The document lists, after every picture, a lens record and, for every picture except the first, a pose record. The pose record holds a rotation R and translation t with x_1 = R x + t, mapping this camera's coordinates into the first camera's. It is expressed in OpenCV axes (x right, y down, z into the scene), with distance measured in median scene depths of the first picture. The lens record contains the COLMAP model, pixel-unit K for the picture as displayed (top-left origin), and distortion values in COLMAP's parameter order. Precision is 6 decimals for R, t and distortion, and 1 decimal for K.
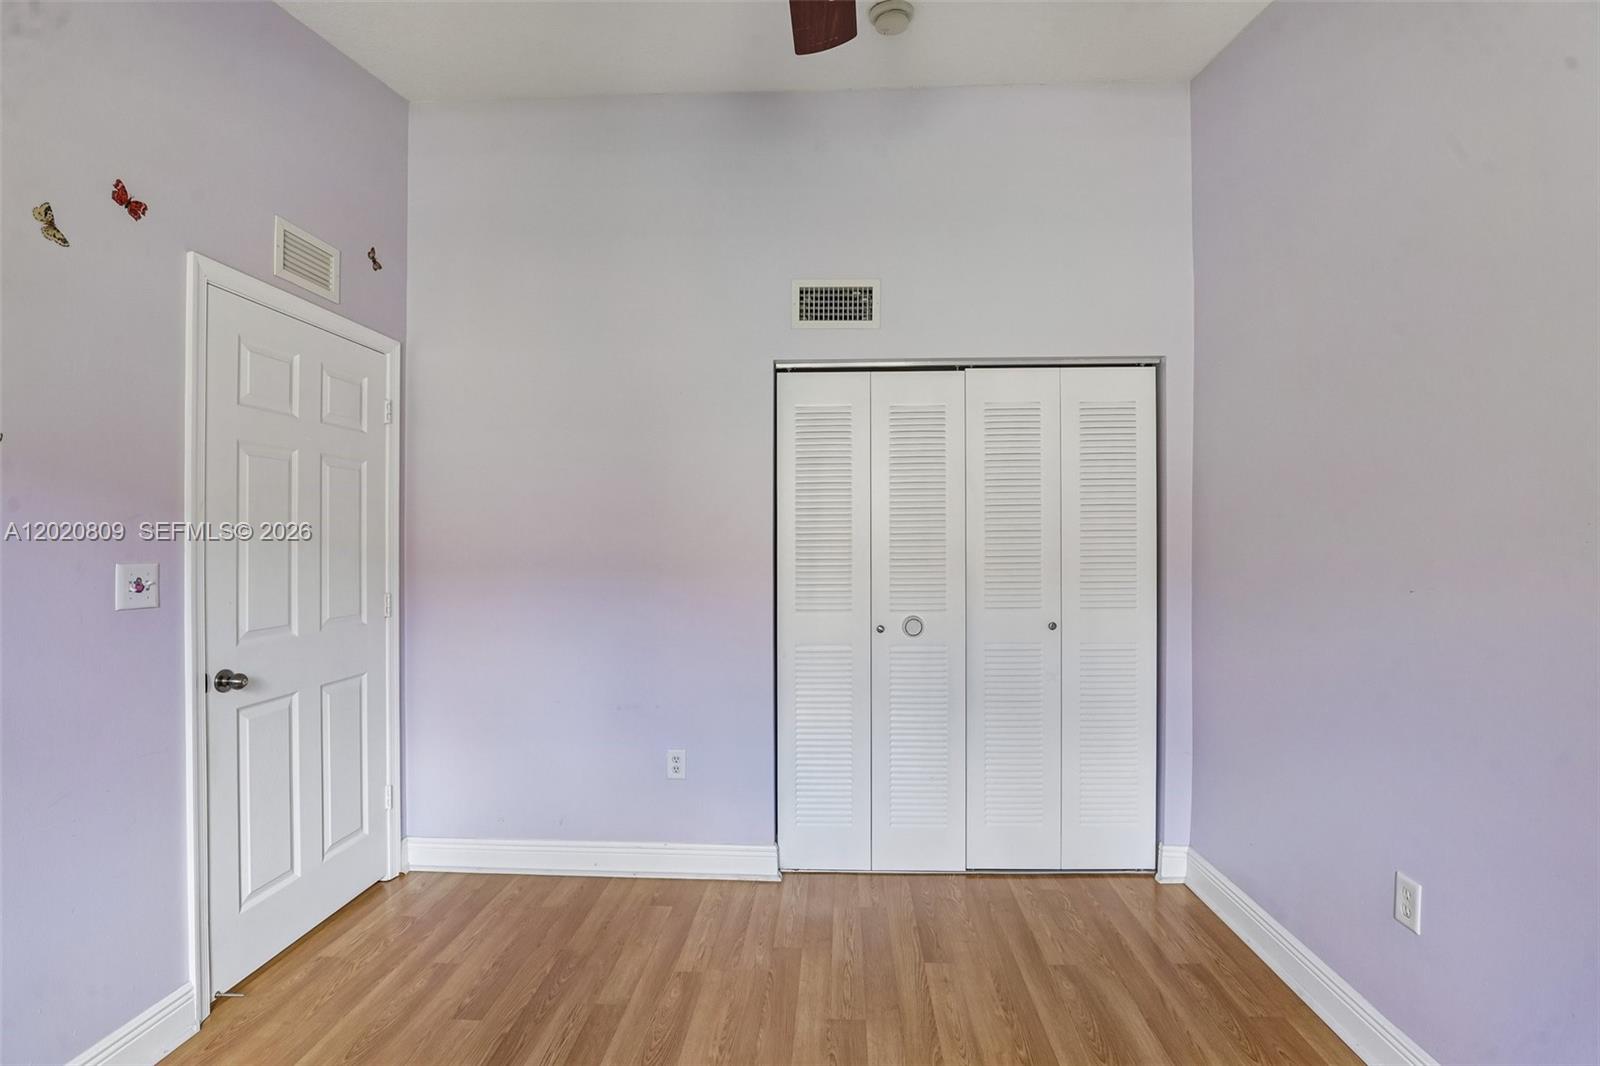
lens RADIAL K [[734.9, 0, 795.3], [0, 734.9, 541.6], [0, 0, 1]] dist [-0.031133, 0.004268]
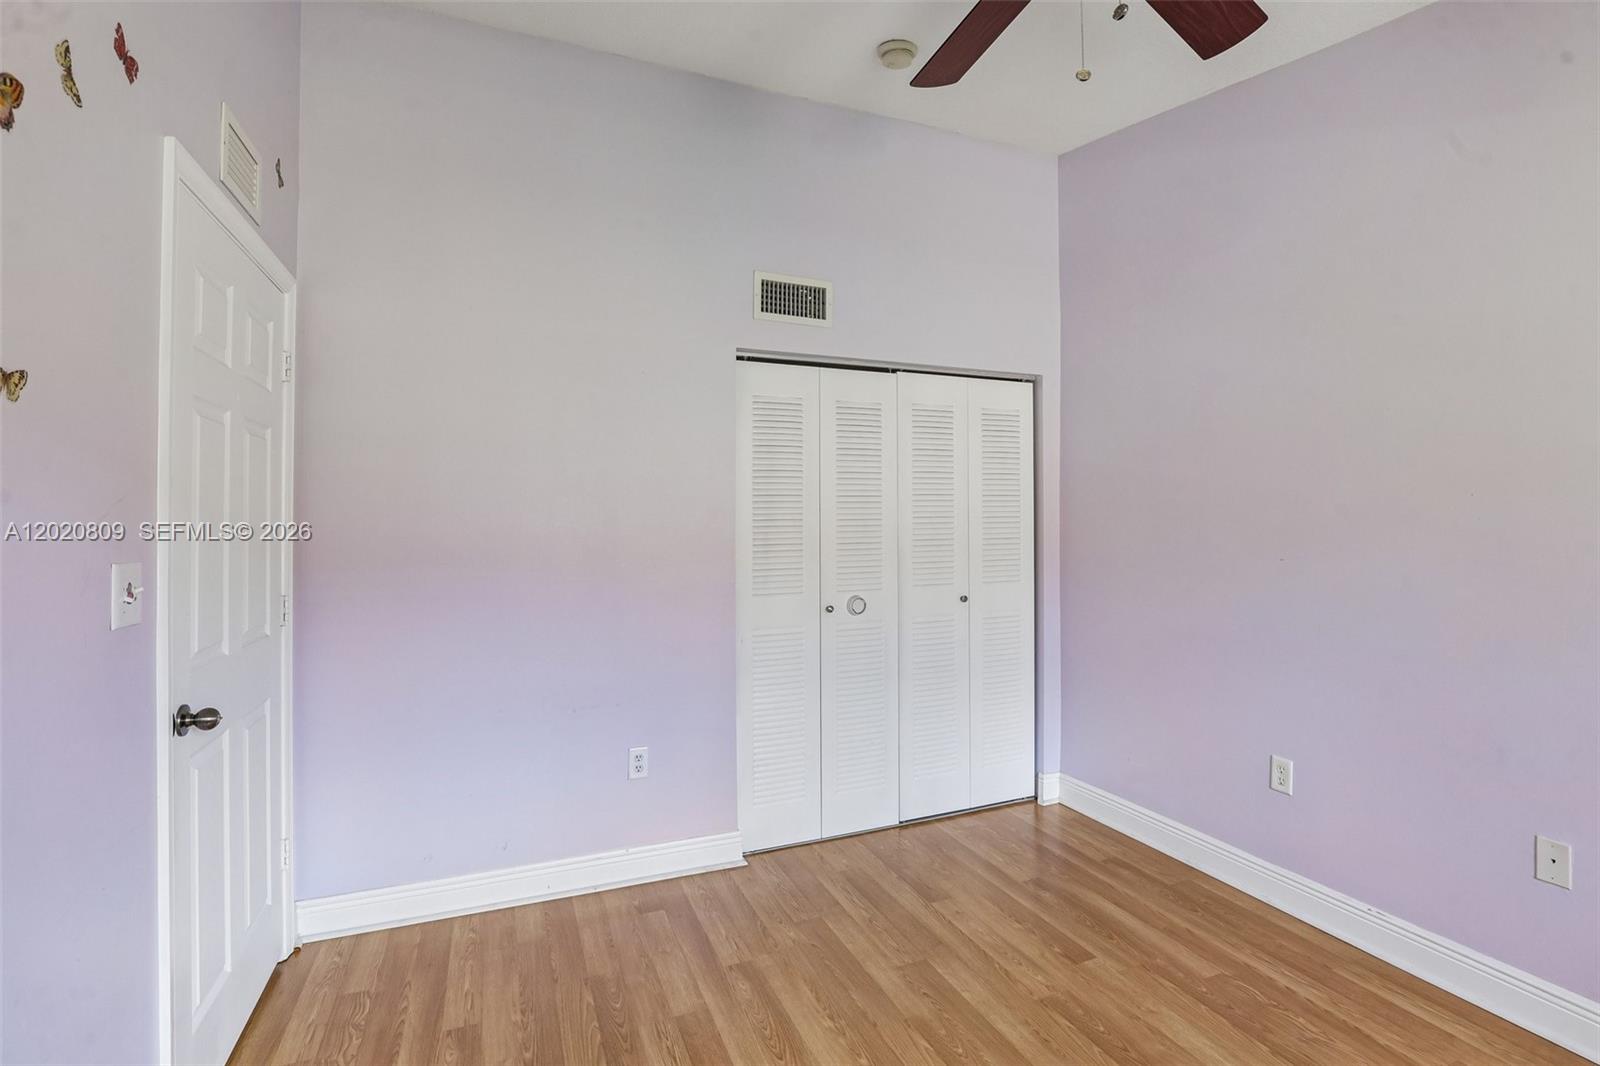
lens RADIAL K [[734.9, 0, 823.8], [0, 734.9, 519.8], [0, 0, 1]] dist [-0.031133, 0.004268]
pose [[0.906055, -0.001286, 0.423158, -0.350299], [0.005875, 0.999937, -0.009541, -0.000524], [-0.423119, 0.011131, 0.906006, 0.037761]]
